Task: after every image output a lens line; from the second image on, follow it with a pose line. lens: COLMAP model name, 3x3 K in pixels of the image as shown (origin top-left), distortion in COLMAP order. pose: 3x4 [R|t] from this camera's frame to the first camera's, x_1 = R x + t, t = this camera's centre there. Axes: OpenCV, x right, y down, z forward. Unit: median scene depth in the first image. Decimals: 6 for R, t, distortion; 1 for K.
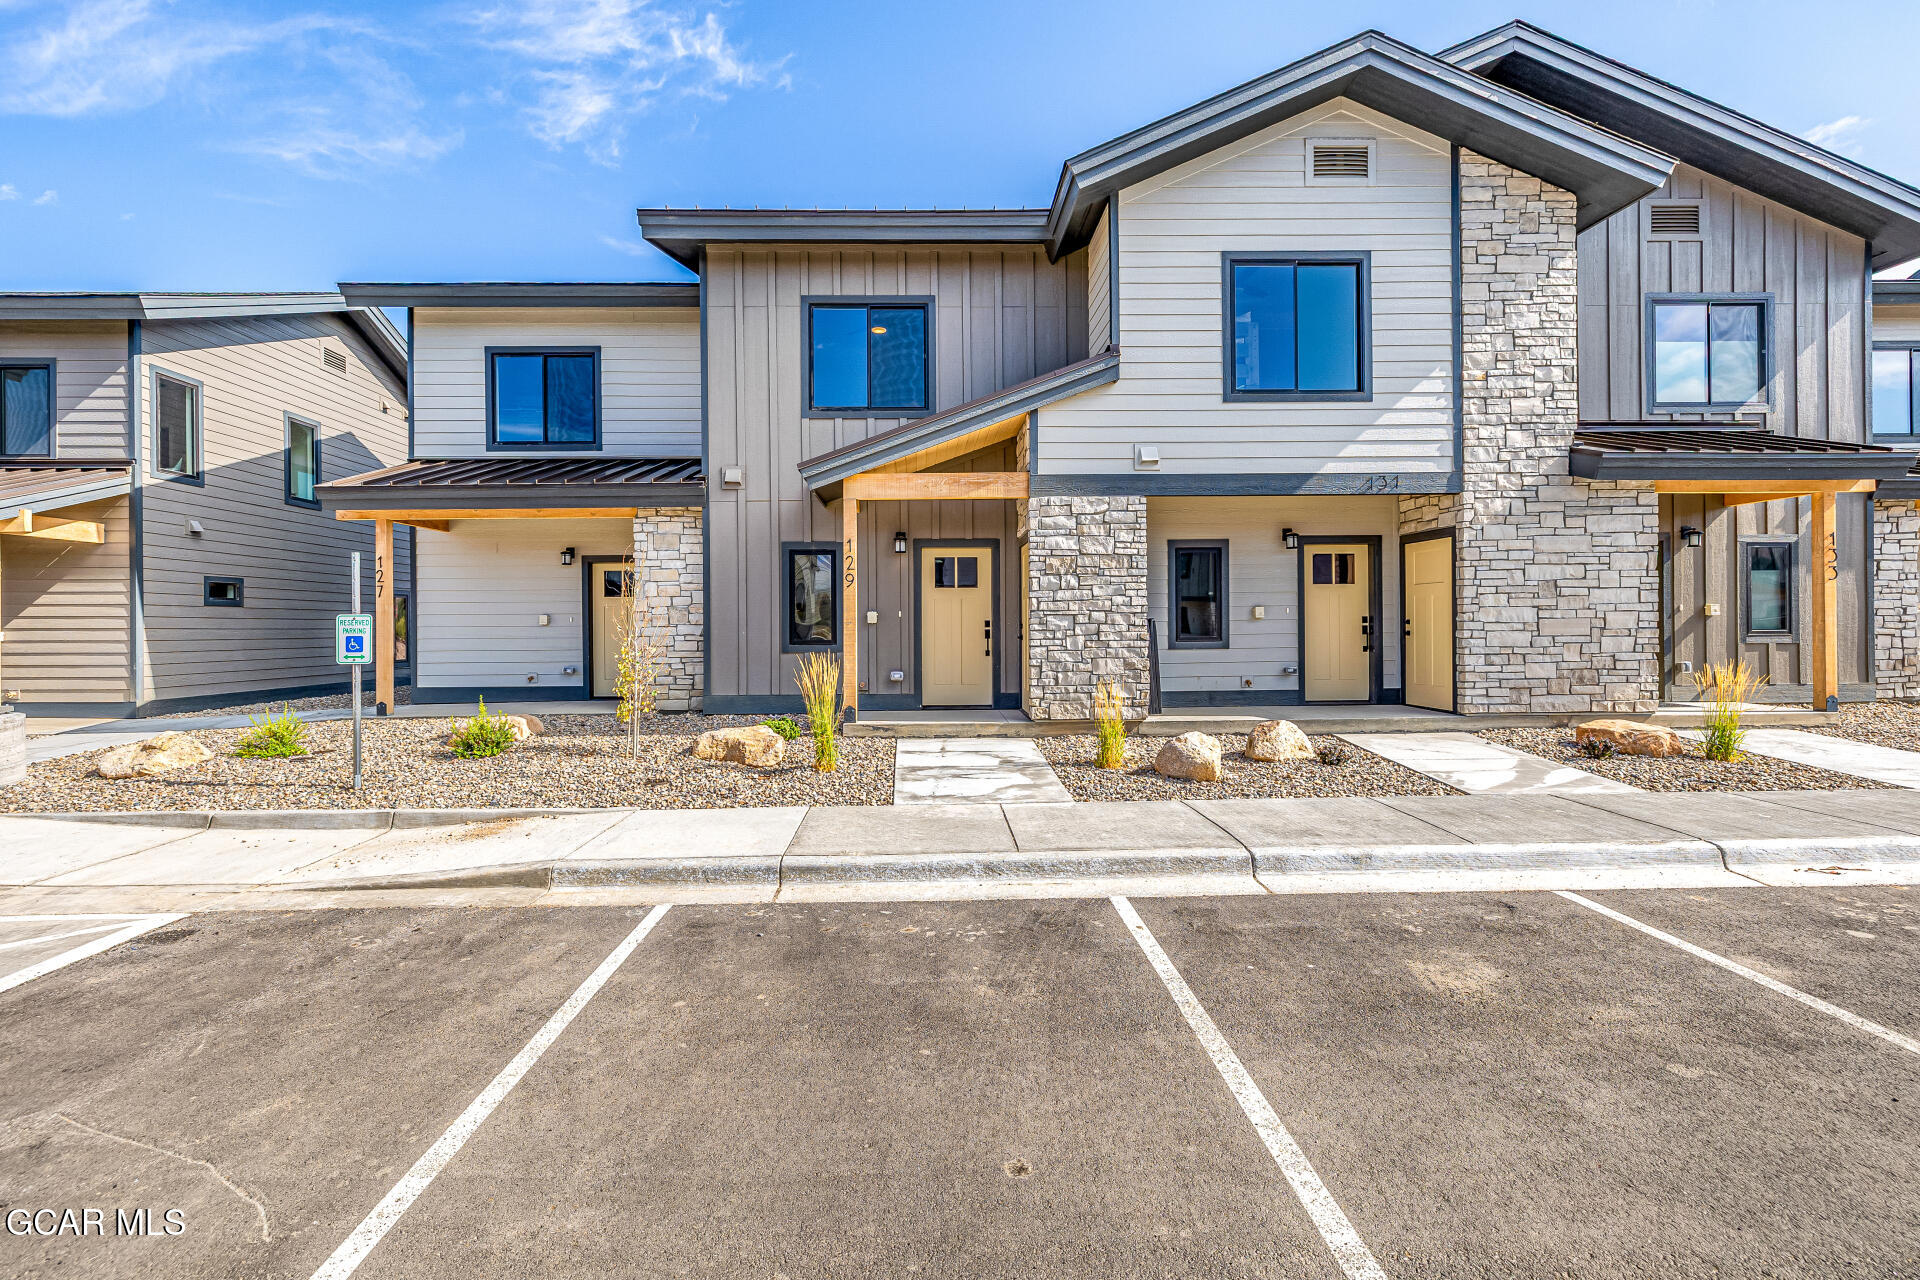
lens RADIAL K [[813.2, 0, 943.8], [0, 813.2, 627.1], [0, 0, 1]] dist [0.000162, -0.000348]
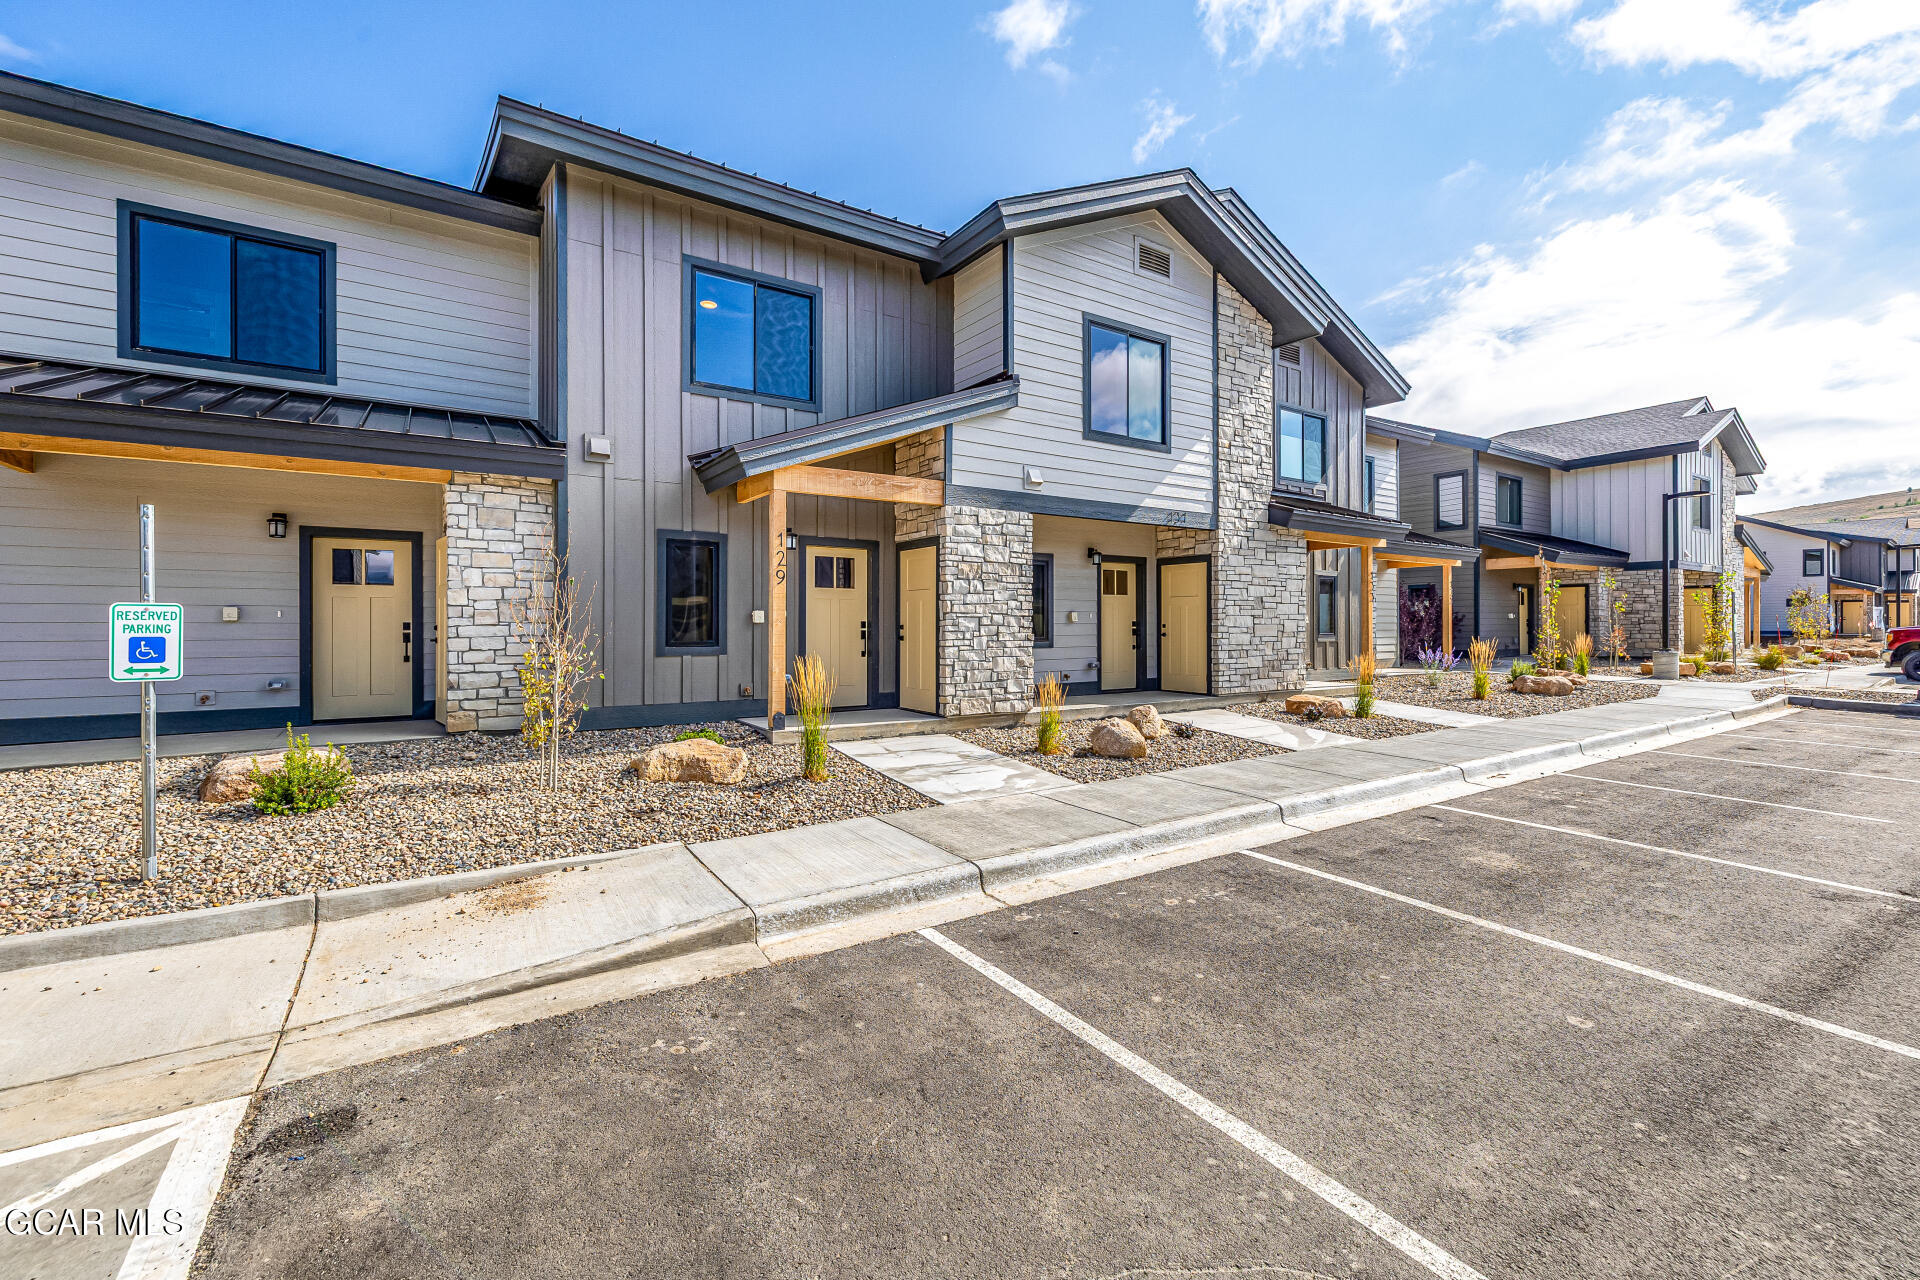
lens RADIAL K [[800.3, 0, 952.8], [0, 800.3, 625.3], [0, 0, 1]] dist [-0.002062, 0.000374]
pose [[0.846150, 0.007487, 0.532892, -0.434189], [-0.005679, 0.999971, -0.005032, 0.001226], [-0.532914, 0.001232, 0.846168, 0.116906]]
